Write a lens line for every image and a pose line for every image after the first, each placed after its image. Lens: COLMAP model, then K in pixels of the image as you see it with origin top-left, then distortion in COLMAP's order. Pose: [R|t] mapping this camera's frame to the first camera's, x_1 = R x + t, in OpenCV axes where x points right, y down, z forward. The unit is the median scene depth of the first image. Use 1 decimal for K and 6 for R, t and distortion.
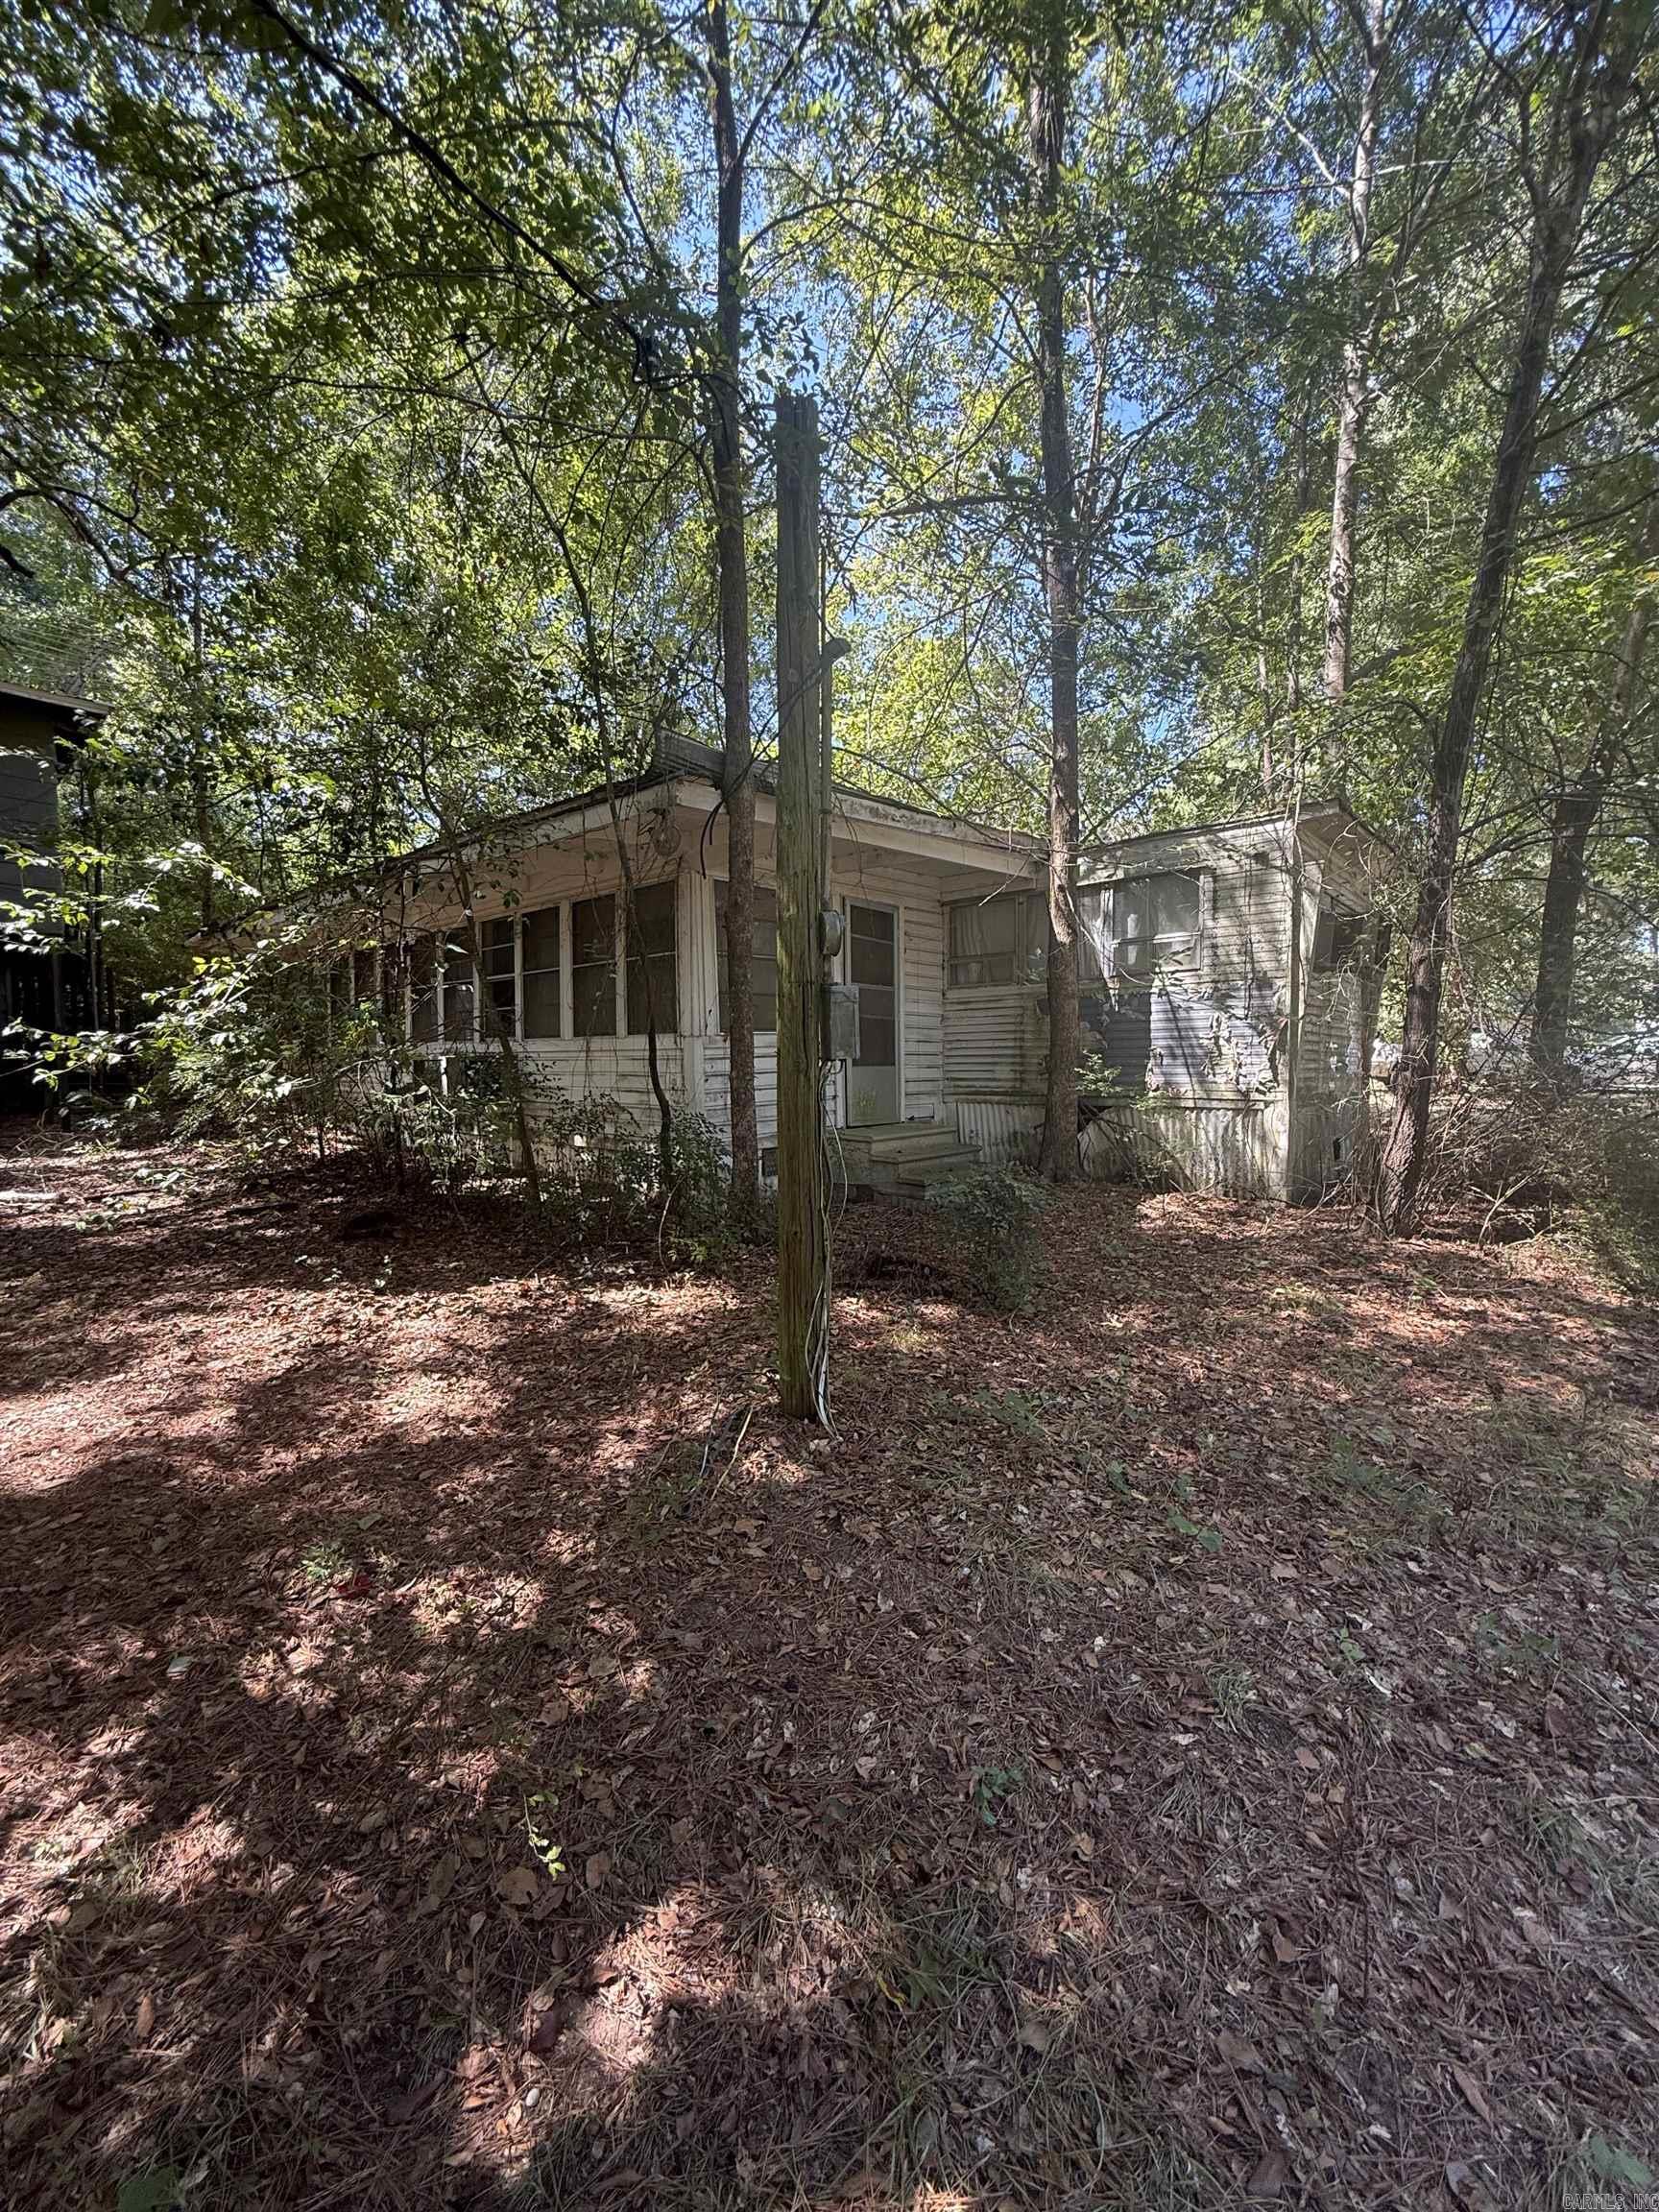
lens RADIAL K [[893.9, 0, 827.6], [0, 893.9, 1115.9], [0, 0, 1]] dist [-0.001288, -0.000061]
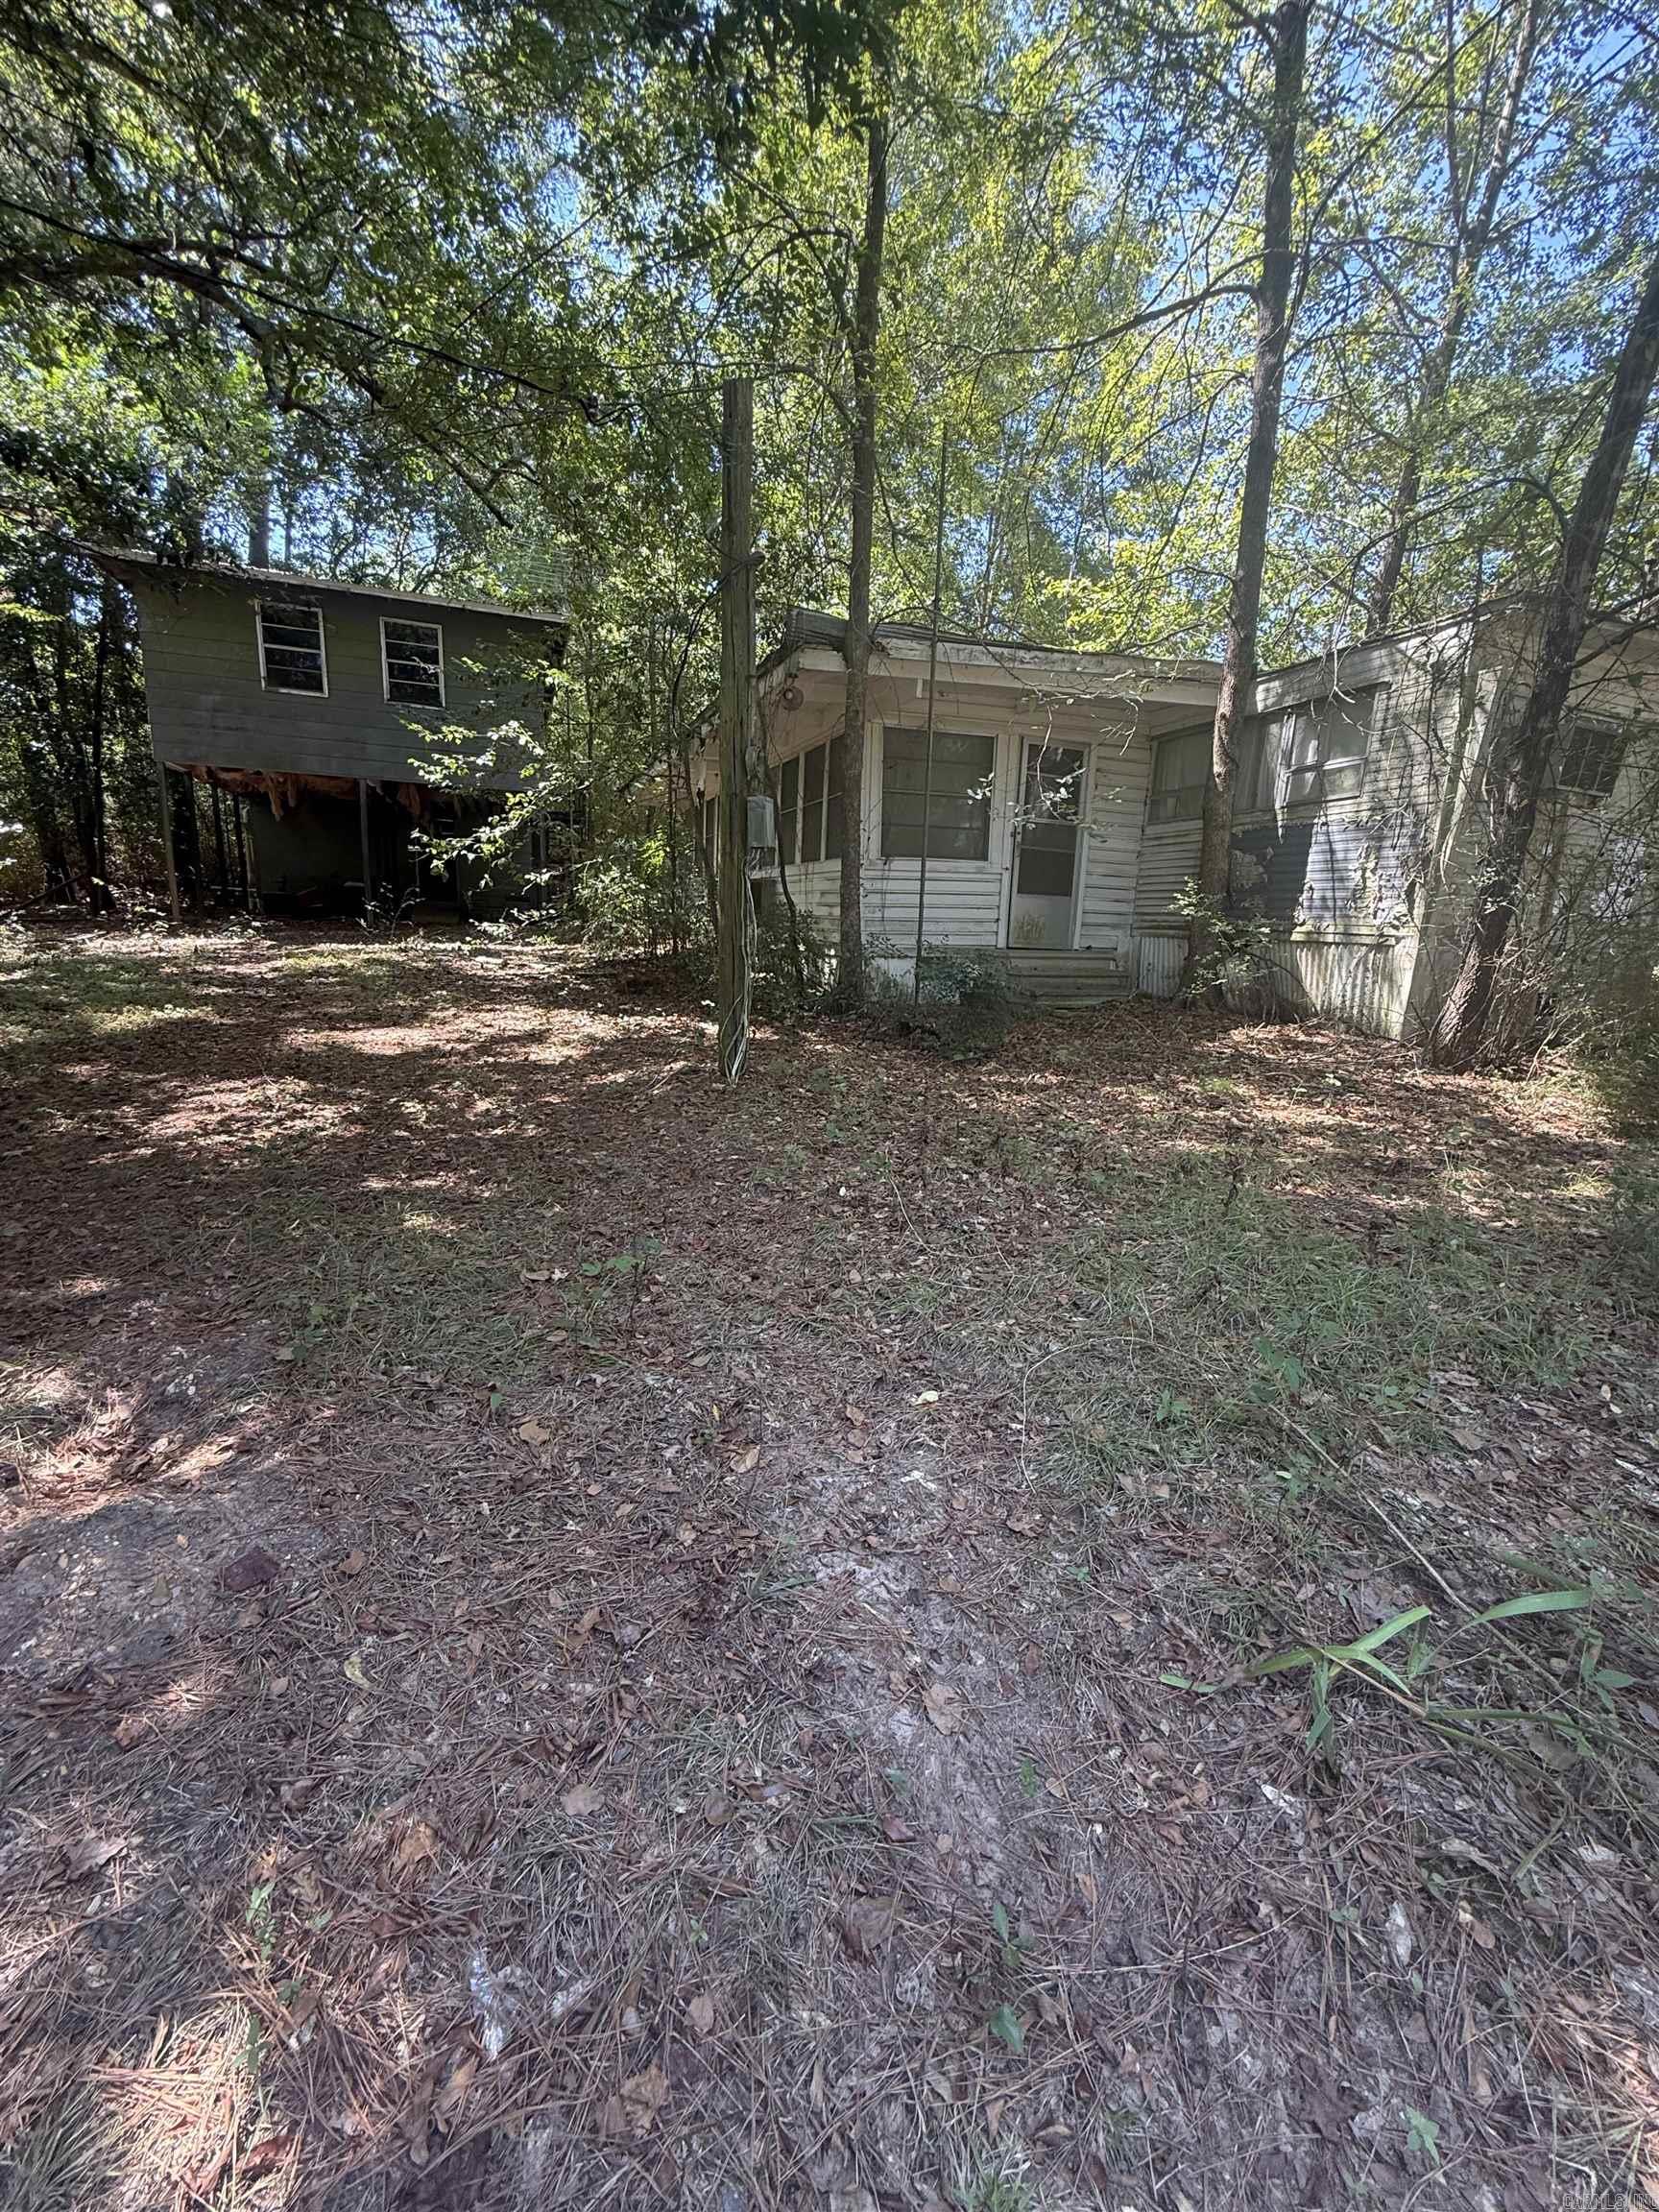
lens RADIAL K [[893.9, 0, 827.5], [0, 893.9, 1093.6], [0, 0, 1]] dist [-0.001288, -0.000061]
pose [[0.875154, 0.132968, -0.465214, 0.422532], [-0.074797, 0.987118, 0.141432, 0.058680], [0.478027, -0.088978, 0.873827, -0.135279]]
